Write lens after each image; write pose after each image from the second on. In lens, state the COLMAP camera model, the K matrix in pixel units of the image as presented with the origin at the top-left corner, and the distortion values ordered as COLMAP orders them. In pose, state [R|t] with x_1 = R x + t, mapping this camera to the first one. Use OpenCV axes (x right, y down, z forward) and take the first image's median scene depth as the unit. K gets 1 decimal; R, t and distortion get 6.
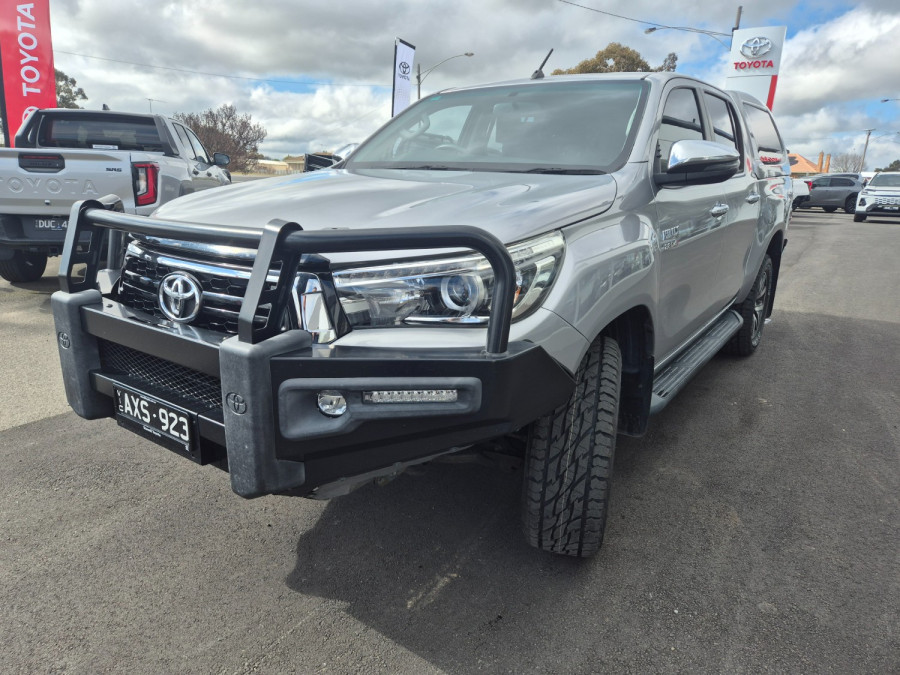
lens RADIAL K [[616.7, 0, 433.5], [0, 616.7, 341.9], [0, 0, 1]] dist [0.049267, -0.057625]
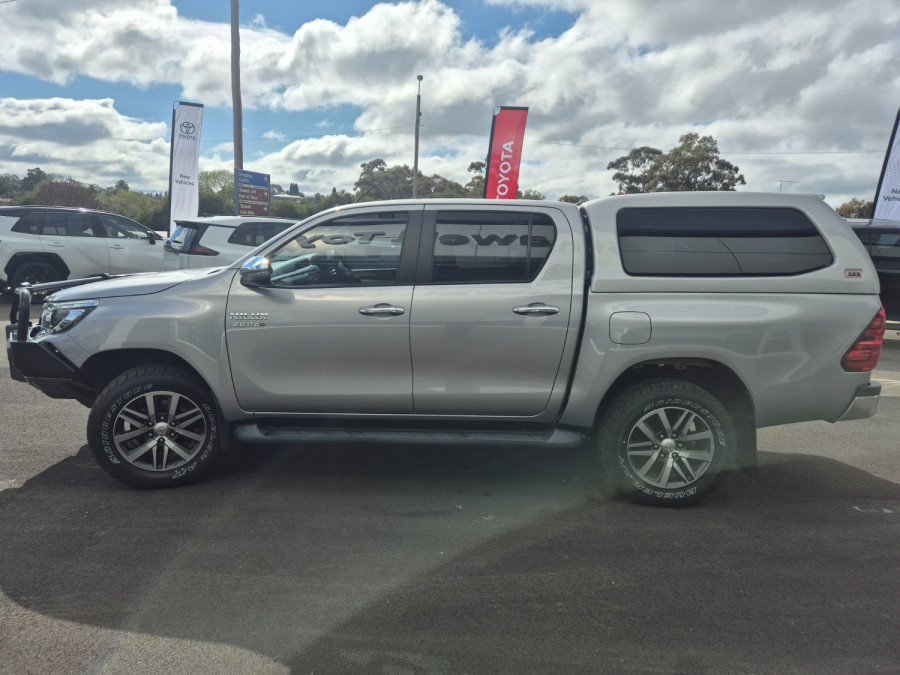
lens RADIAL K [[596.4, 0, 442.9], [0, 596.4, 337.3], [0, 0, 1]] dist [0.089281, -0.084522]
pose [[0.558793, 0.135865, -0.818102, 2.154725], [-0.233125, 0.972444, 0.002264, -0.281457], [0.795866, 0.189455, 0.575068, 0.647420]]
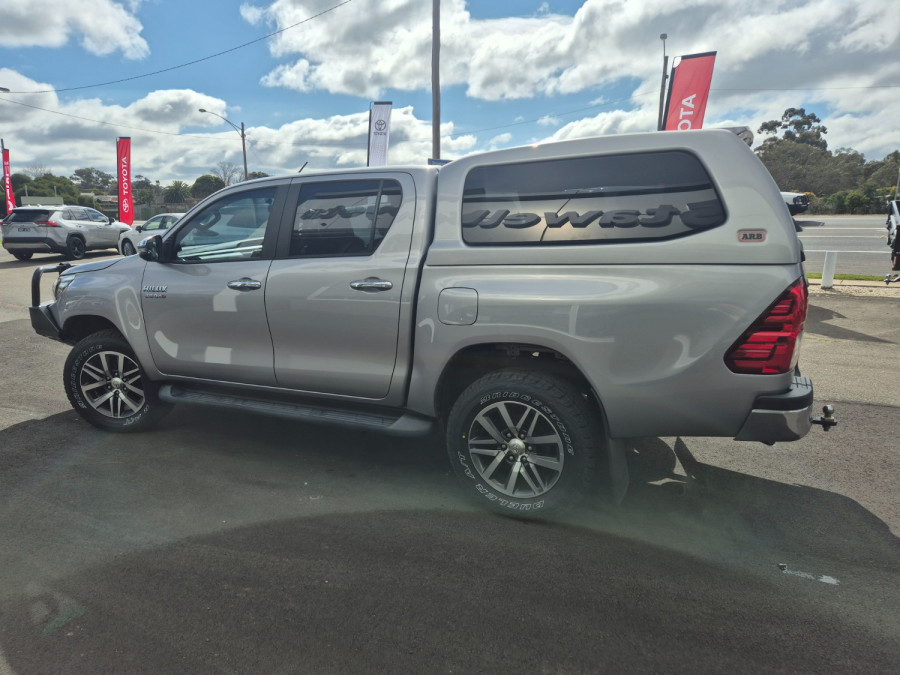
lens RADIAL K [[596.5, 0, 433.6], [0, 596.5, 336.8], [0, 0, 1]] dist [0.079226, -0.053965]
pose [[0.144303, 0.172889, -0.974313, 2.482177], [-0.238368, 0.961698, 0.135346, -0.532606], [0.960394, 0.212714, 0.179987, 1.707535]]
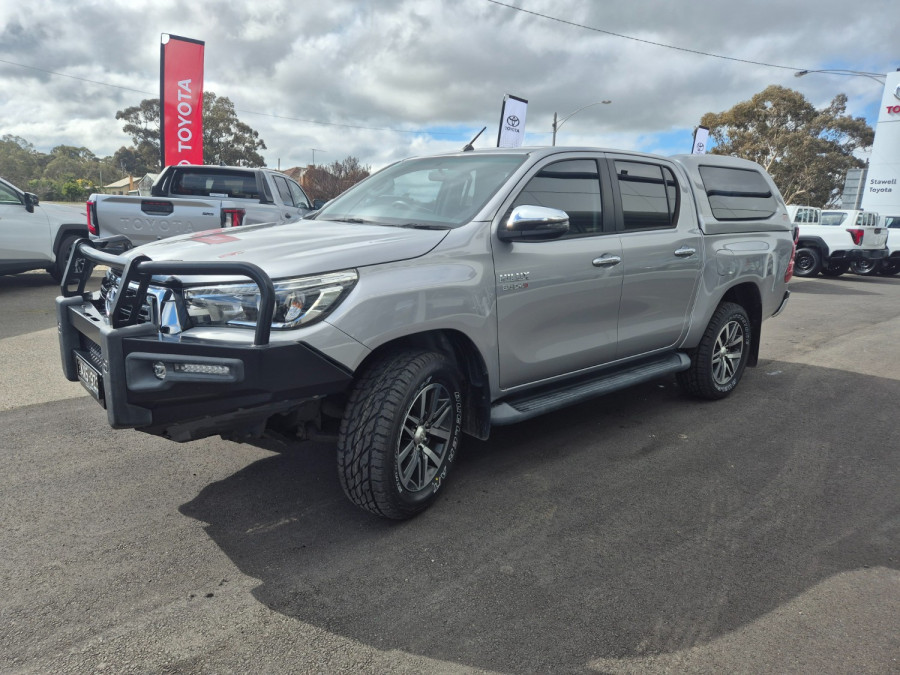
lens RADIAL K [[608.6, 0, 428.7], [0, 608.6, 332.9], [0, 0, 1]] dist [0.070819, -0.057853]
pose [[0.971715, 0.061199, -0.228088, 0.601273], [-0.078458, 0.994638, -0.067376, 0.040170], [0.222742, 0.083365, 0.971307, -0.268409]]
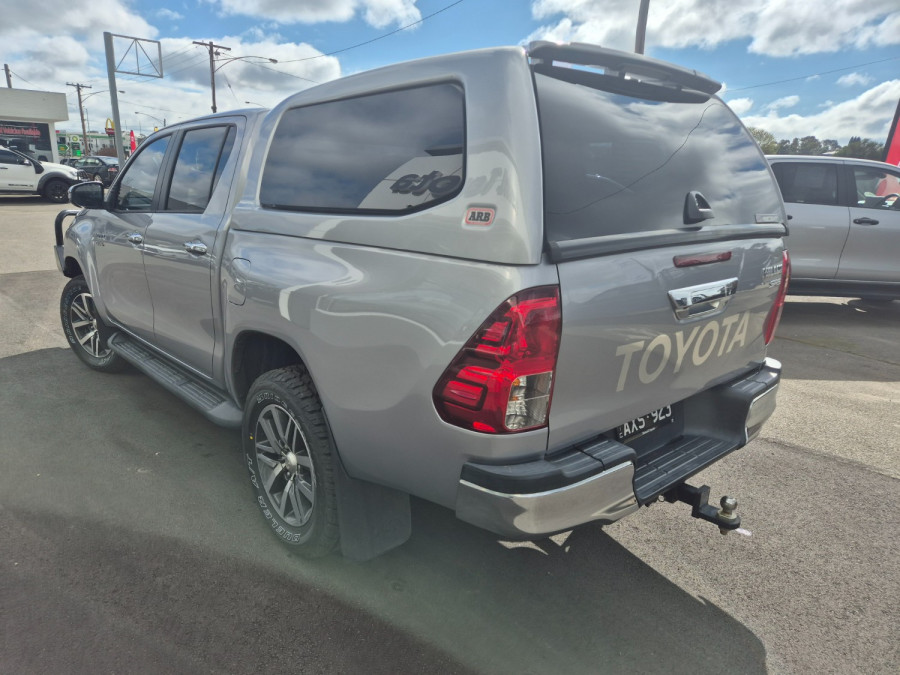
lens RADIAL K [[603.5, 0, 429.3], [0, 603.5, 353.2], [0, 0, 1]] dist [0.042909, -0.026649]
pose [[-0.235793, 0.235234, -0.942903, 2.151622], [-0.286829, 0.910191, 0.298801, -0.757863], [0.928510, 0.340907, -0.147145, 2.576565]]
